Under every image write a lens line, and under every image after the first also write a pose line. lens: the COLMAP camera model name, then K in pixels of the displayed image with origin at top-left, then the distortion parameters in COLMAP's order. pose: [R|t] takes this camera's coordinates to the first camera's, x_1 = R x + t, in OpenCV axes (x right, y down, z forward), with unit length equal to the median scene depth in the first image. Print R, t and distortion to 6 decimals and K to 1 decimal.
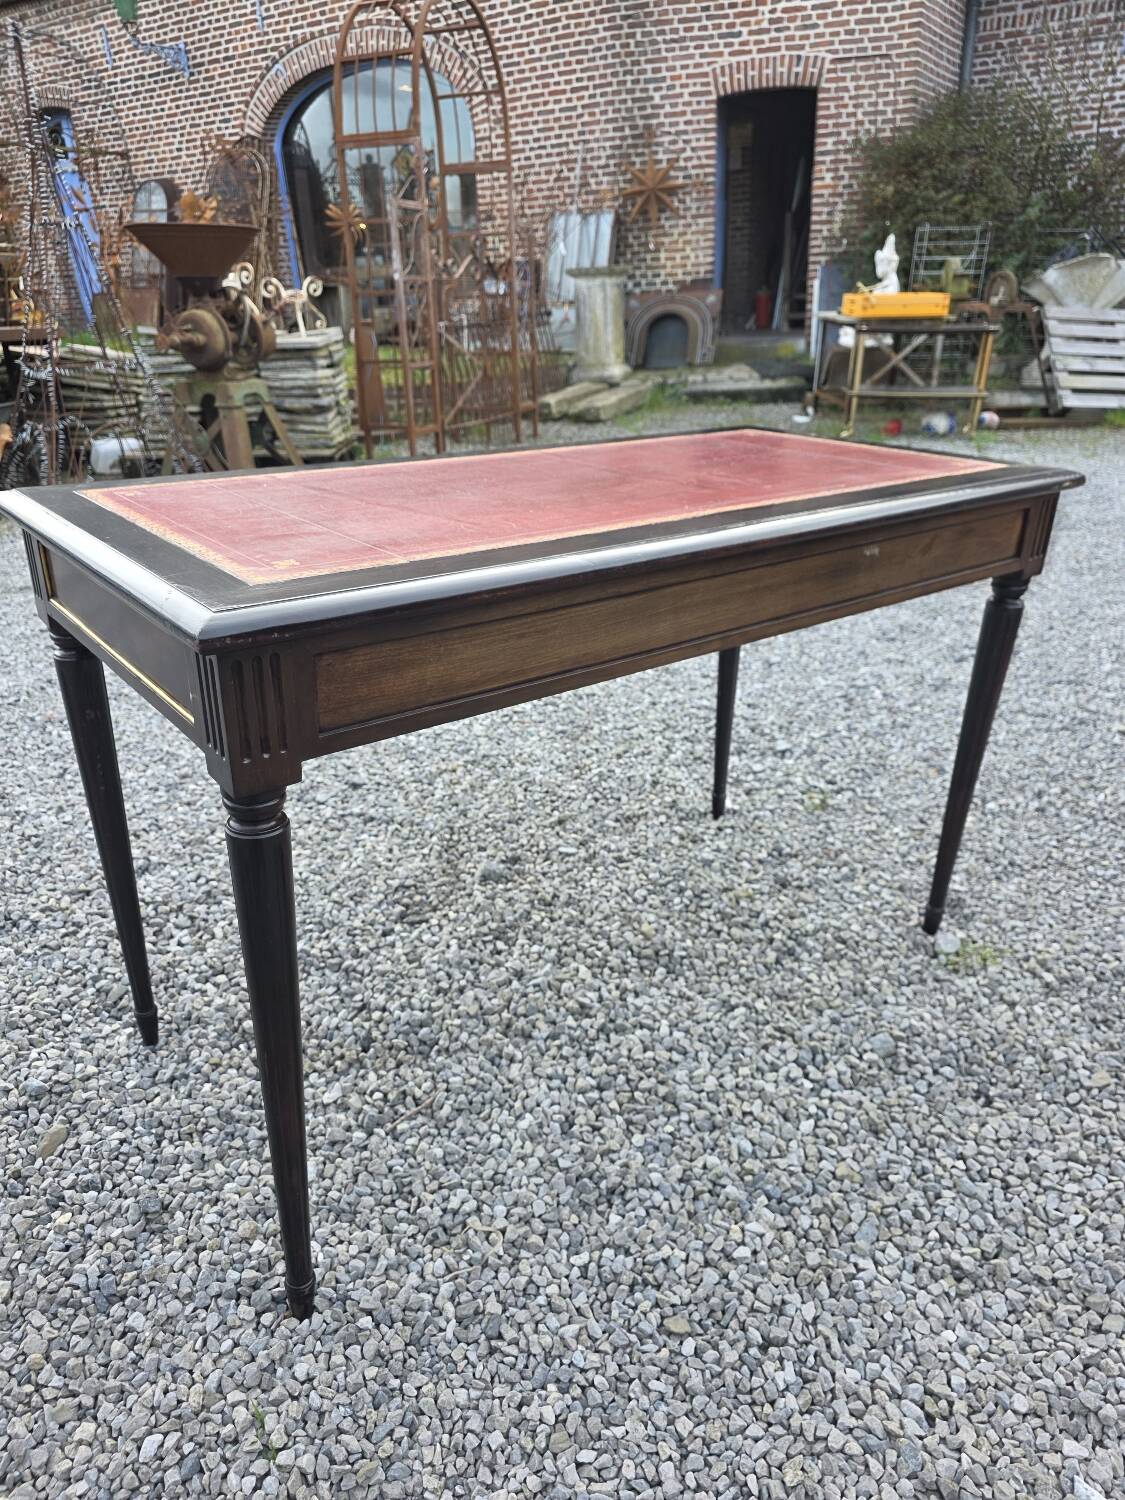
lens RADIAL K [[995.5, 0, 563.6], [0, 995.5, 753.6], [0, 0, 1]] dist [0.057515, -0.042265]
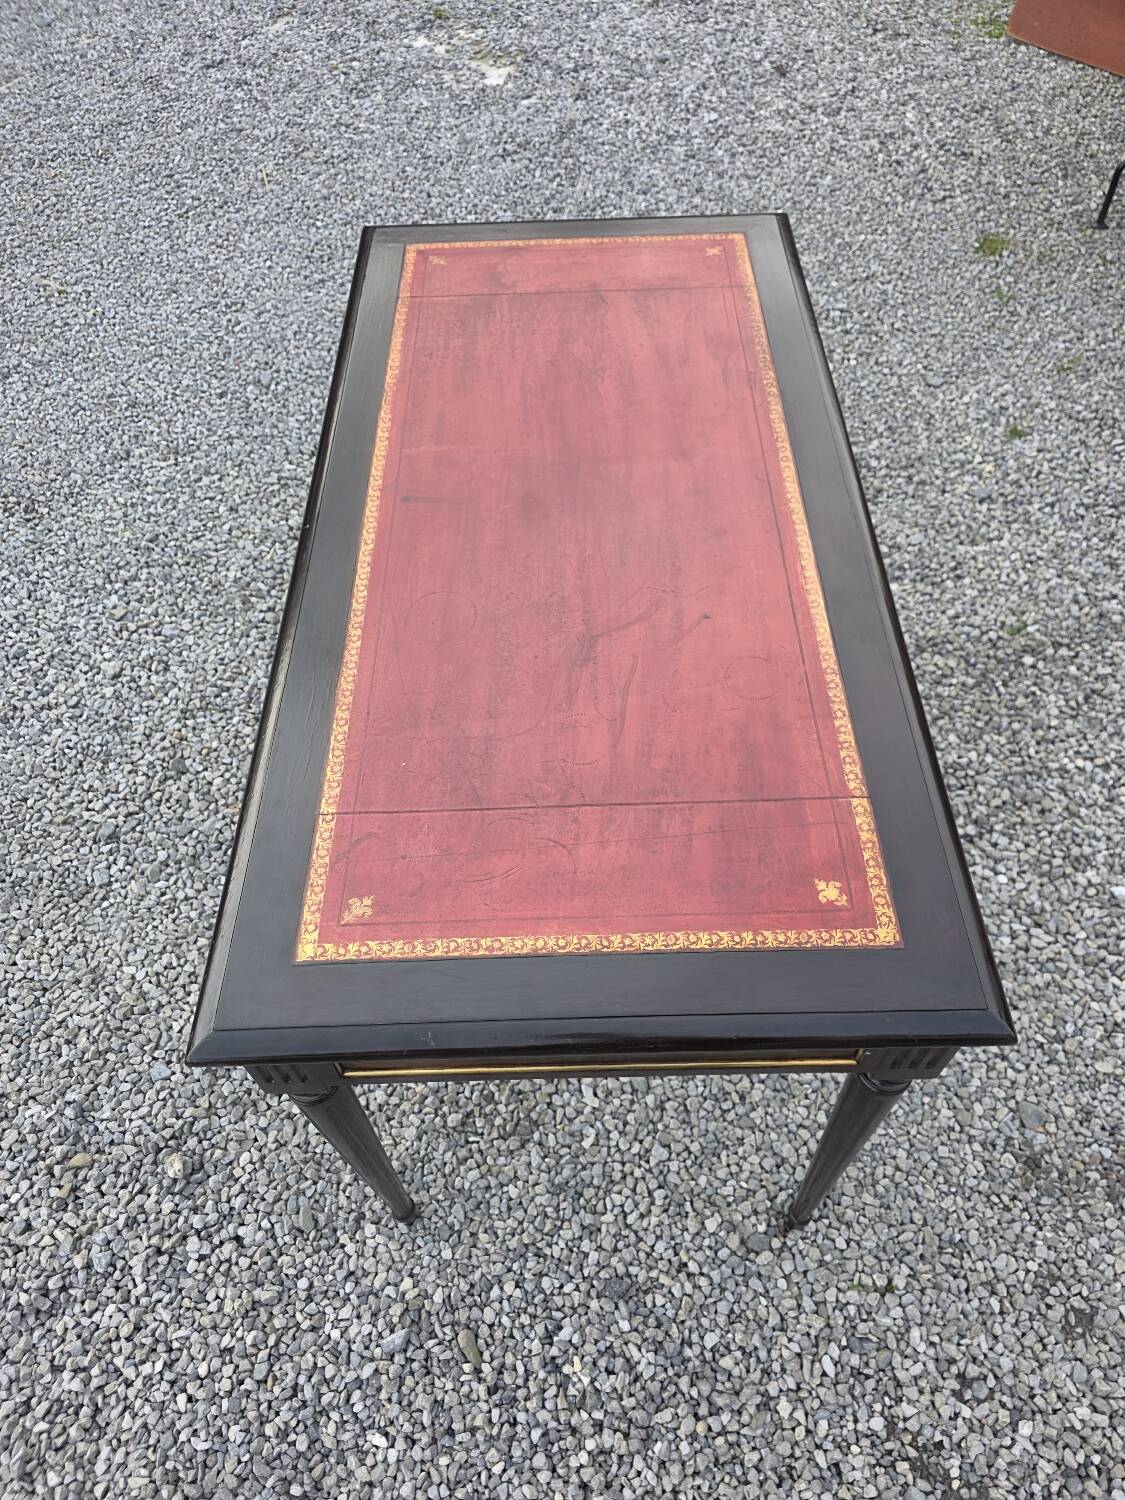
lens RADIAL K [[995.5, 0, 563.6], [0, 995.5, 753.6], [0, 0, 1]] dist [0.057515, -0.042265]
pose [[0.617915, -0.655444, 0.434252, -0.267095], [0.364488, 0.728177, 0.580437, -0.321873], [-0.696656, -0.200381, 0.688852, 0.192779]]
